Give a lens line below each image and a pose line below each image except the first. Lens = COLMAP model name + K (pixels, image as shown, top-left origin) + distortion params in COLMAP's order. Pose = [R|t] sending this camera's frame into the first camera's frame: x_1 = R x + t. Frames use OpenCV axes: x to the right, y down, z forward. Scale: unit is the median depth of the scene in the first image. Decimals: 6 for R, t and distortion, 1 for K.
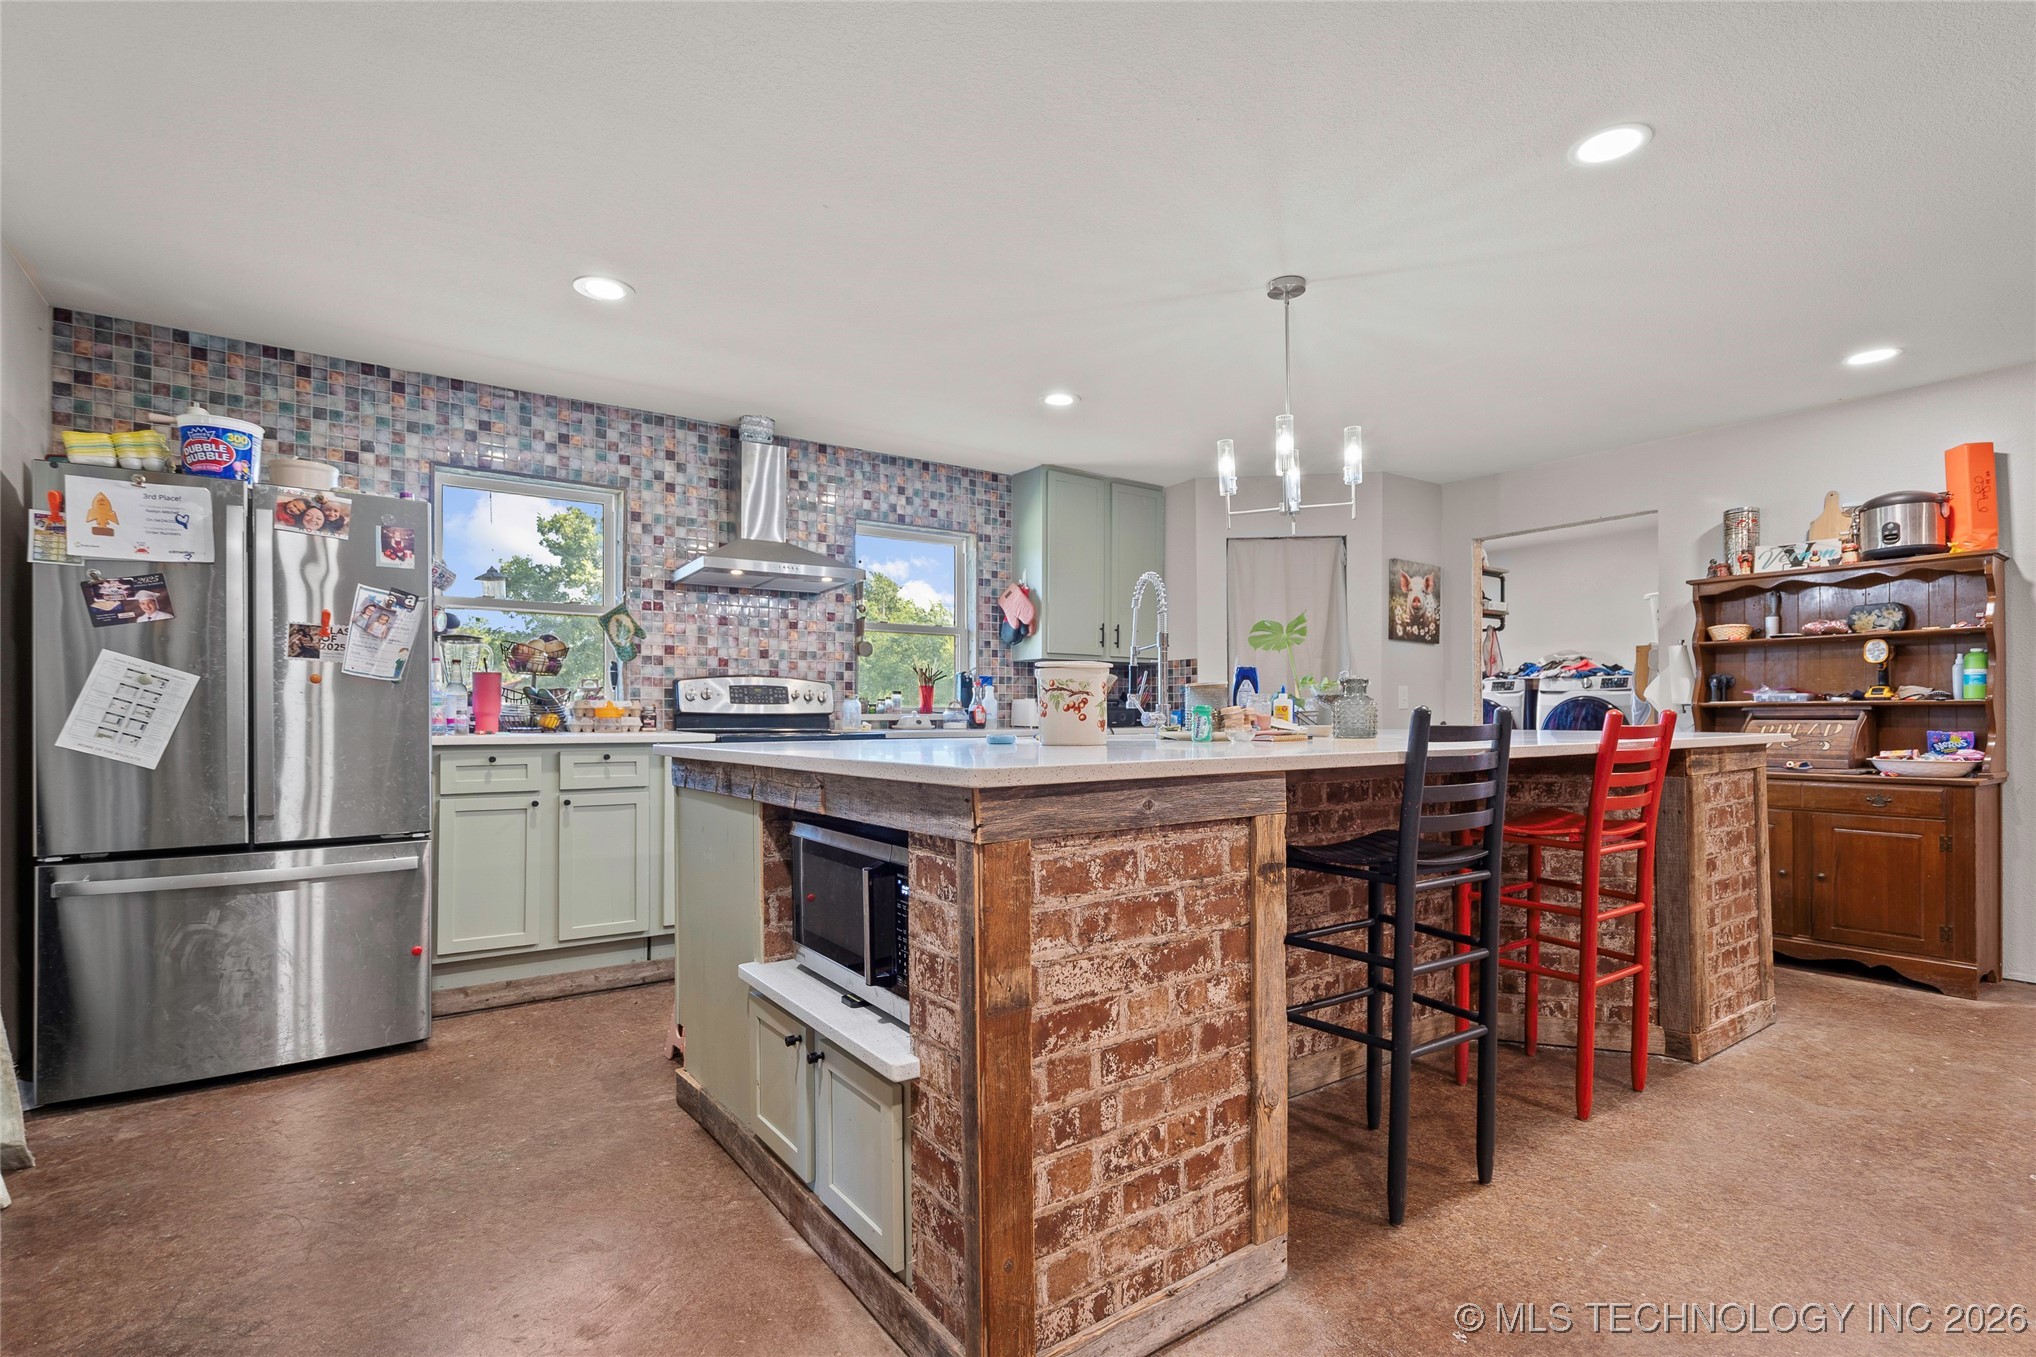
lens RADIAL K [[961.8, 0, 1028.8], [0, 961.8, 712.7], [0, 0, 1]] dist [0.000157, 0.000921]
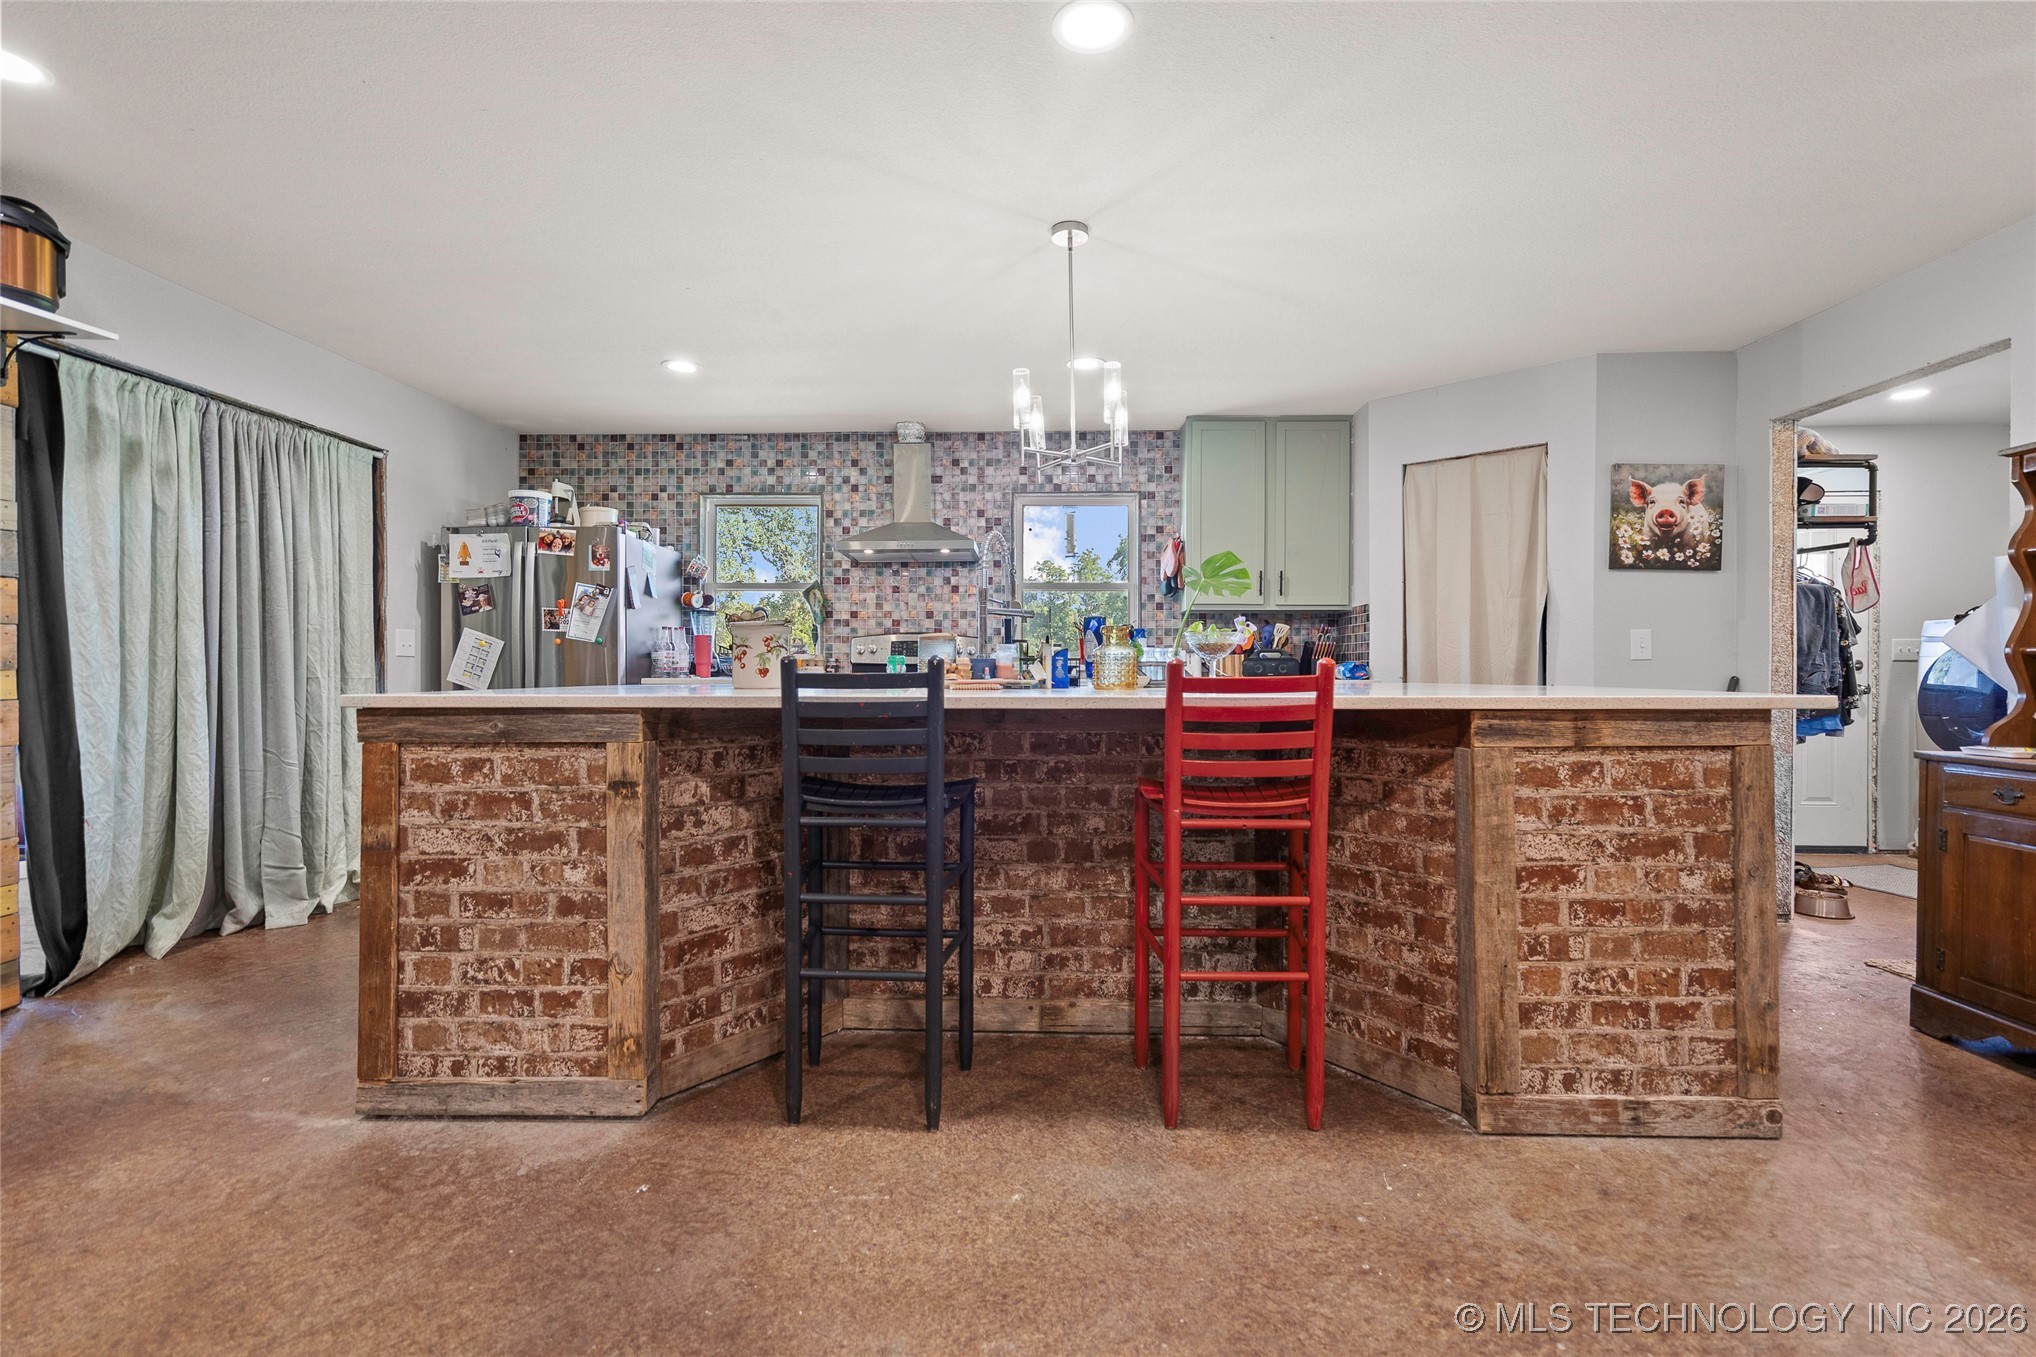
lens RADIAL K [[938.5, 0, 1018.8], [0, 938.5, 670.3], [0, 0, 1]] dist [-0.005590, 0.006014]
pose [[0.792574, 0.004963, -0.609756, 0.643019], [-0.001662, 0.999981, 0.005978, 0.001674], [0.609774, -0.003725, 0.792567, 0.157585]]
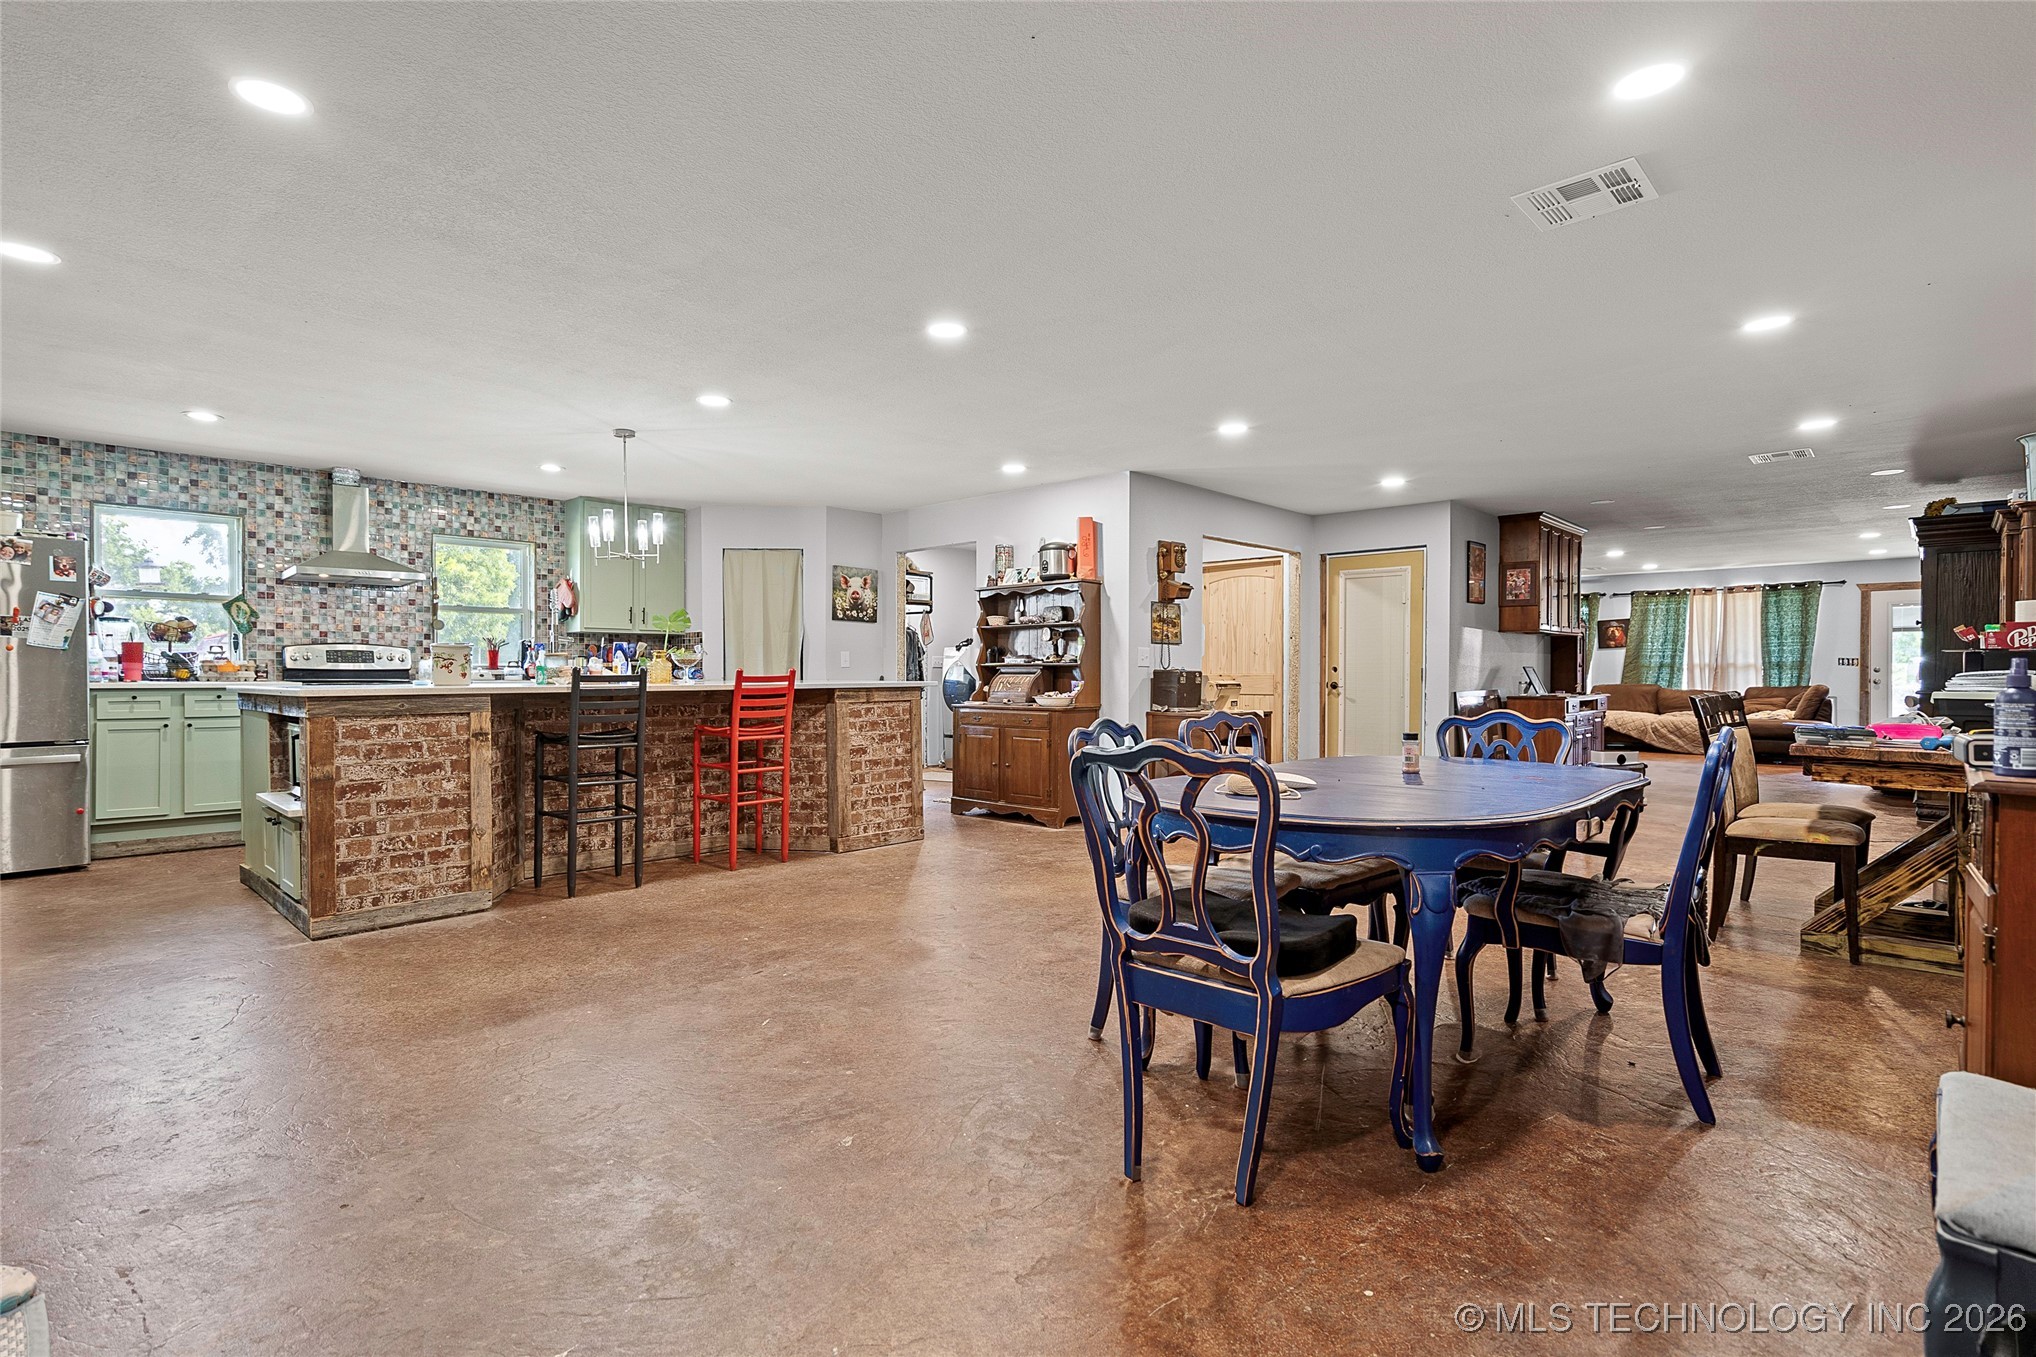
lens RADIAL K [[969.7, 0, 967.2], [0, 969.7, 682.4], [0, 0, 1]] dist [0.005314, -0.000180]
pose [[0.987719, 0.000160, 0.156239, 0.486199], [-0.002182, 0.999916, 0.012773, -0.000190], [-0.156224, -0.012957, 0.987637, -0.710260]]
